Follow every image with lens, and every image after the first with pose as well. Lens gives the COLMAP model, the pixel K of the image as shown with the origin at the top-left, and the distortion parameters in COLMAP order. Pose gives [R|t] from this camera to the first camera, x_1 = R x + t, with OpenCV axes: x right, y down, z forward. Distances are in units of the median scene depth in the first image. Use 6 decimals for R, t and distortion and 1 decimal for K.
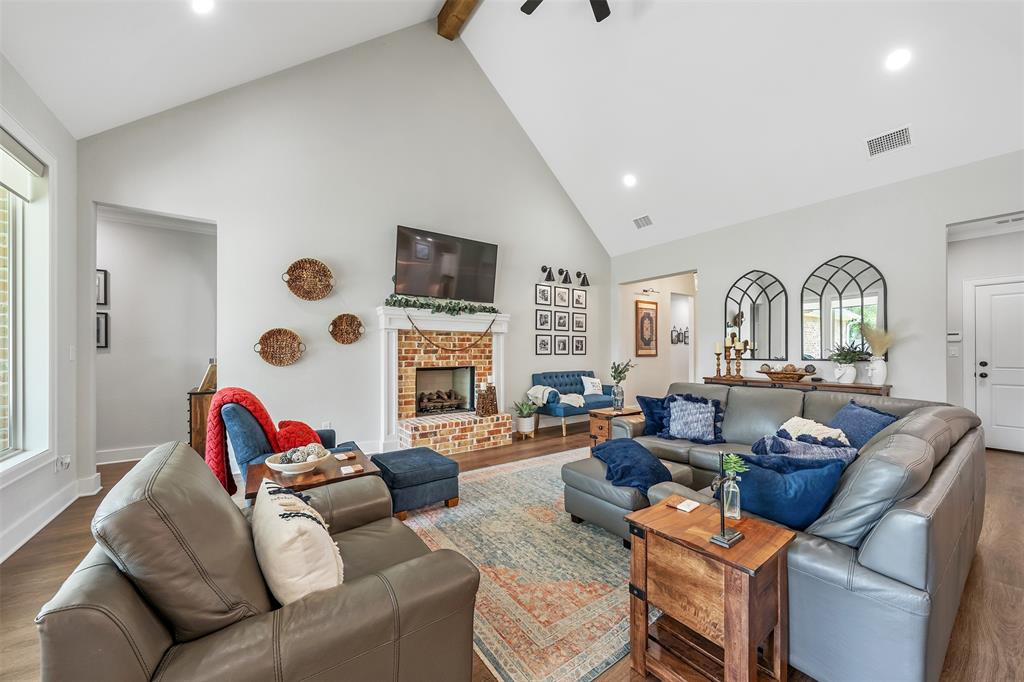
lens RADIAL K [[376.5, 0, 509.3], [0, 376.5, 350.5], [0, 0, 1]] dist [0.000481, -0.000354]
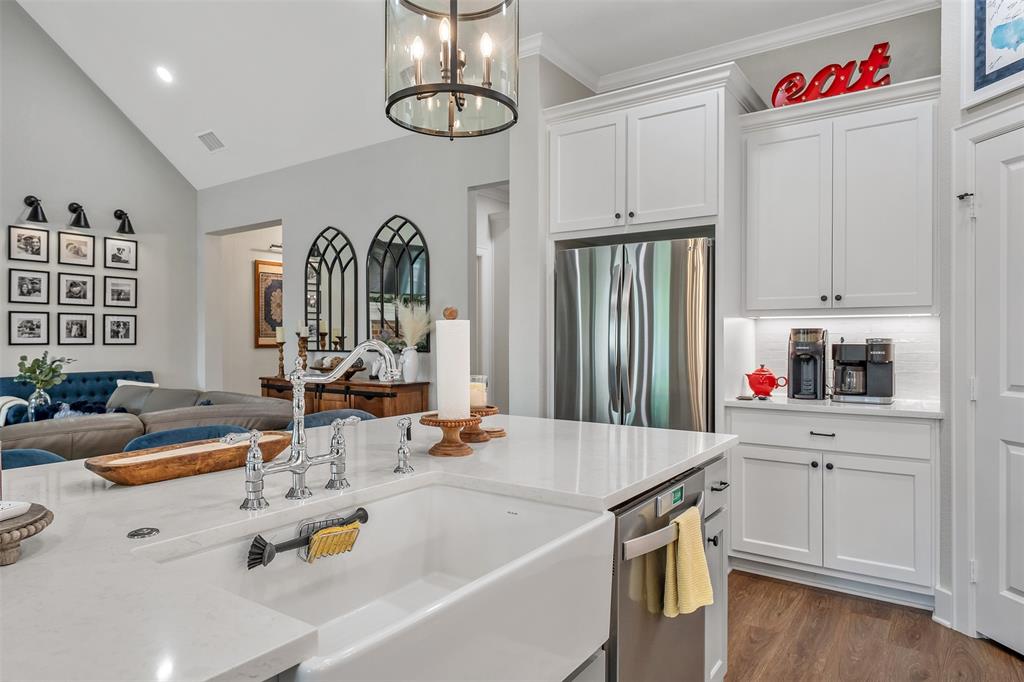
lens RADIAL K [[624.3, 0, 514.7], [0, 624.3, 338.8], [0, 0, 1]] dist [0.006159, 0.001365]
pose [[0.937312, 0.001235, 0.348490, 0.584529], [-0.001728, 0.999998, 0.001104, -0.001667], [-0.348488, -0.001637, 0.937312, -0.245563]]
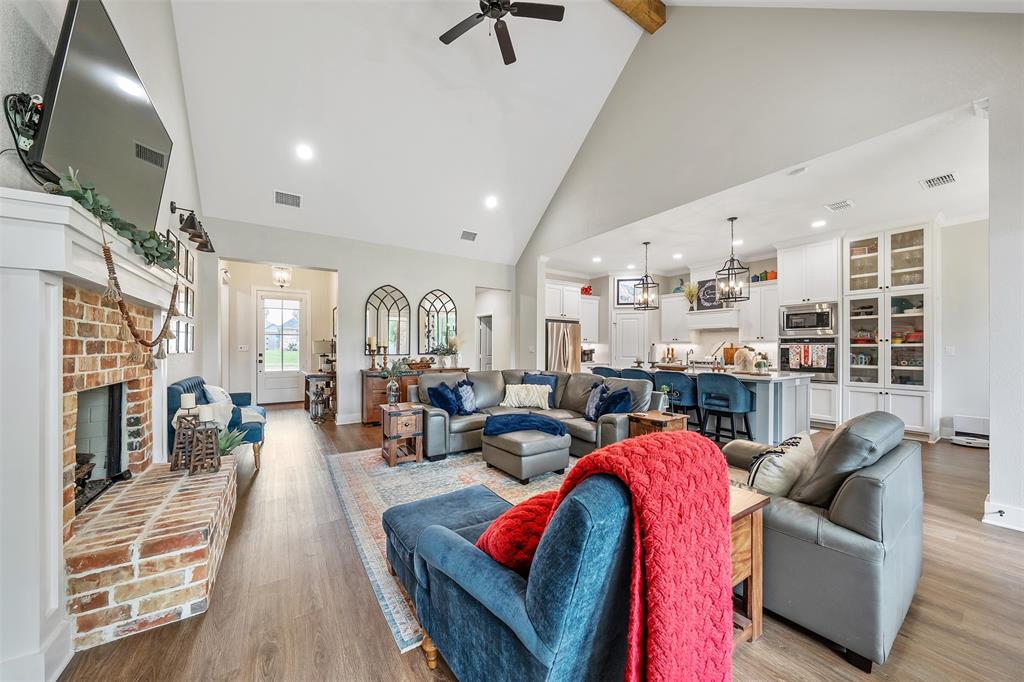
lens RADIAL K [[355.4, 0, 515.2], [0, 355.4, 346.9], [0, 0, 1]] dist [-0.000508, -0.000316]
pose [[0.010530, 0.006172, 0.999926, -0.569232], [-0.005058, 0.999968, -0.006119, 0.002505], [-0.999932, -0.004993, 0.010561, 0.575772]]
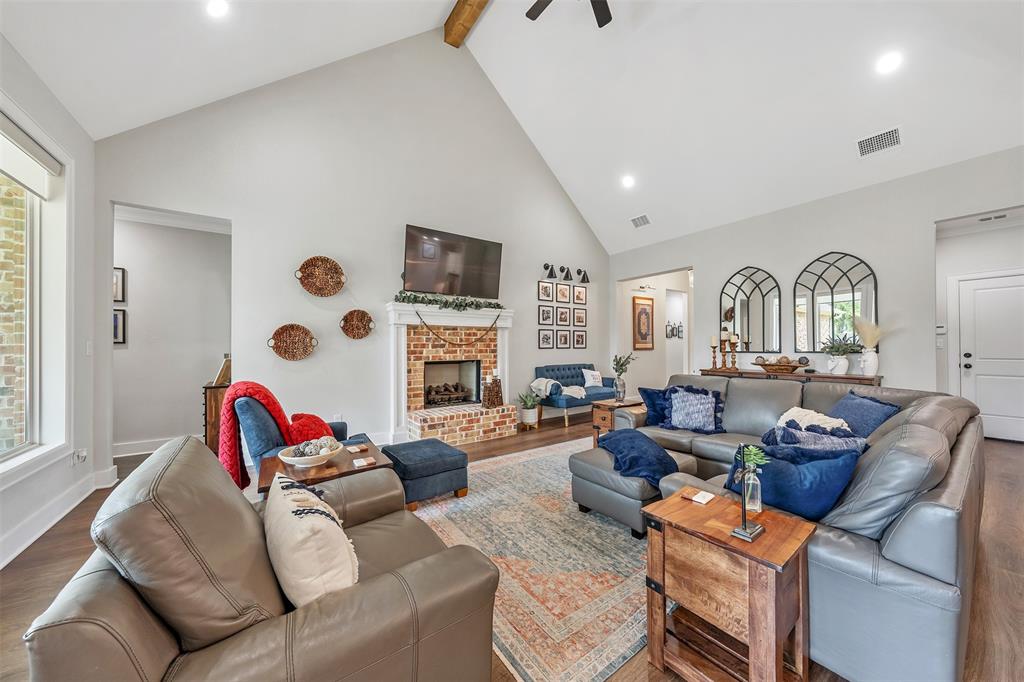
lens RADIAL K [[355.4, 0, 511.7], [0, 355.4, 343.1], [0, 0, 1]] dist [-0.000508, -0.000316]
pose [[0.999976, -0.004520, 0.005317, -0.011692], [0.004554, 0.999969, -0.006471, 0.002198], [-0.005288, 0.006495, 0.999965, 0.019171]]
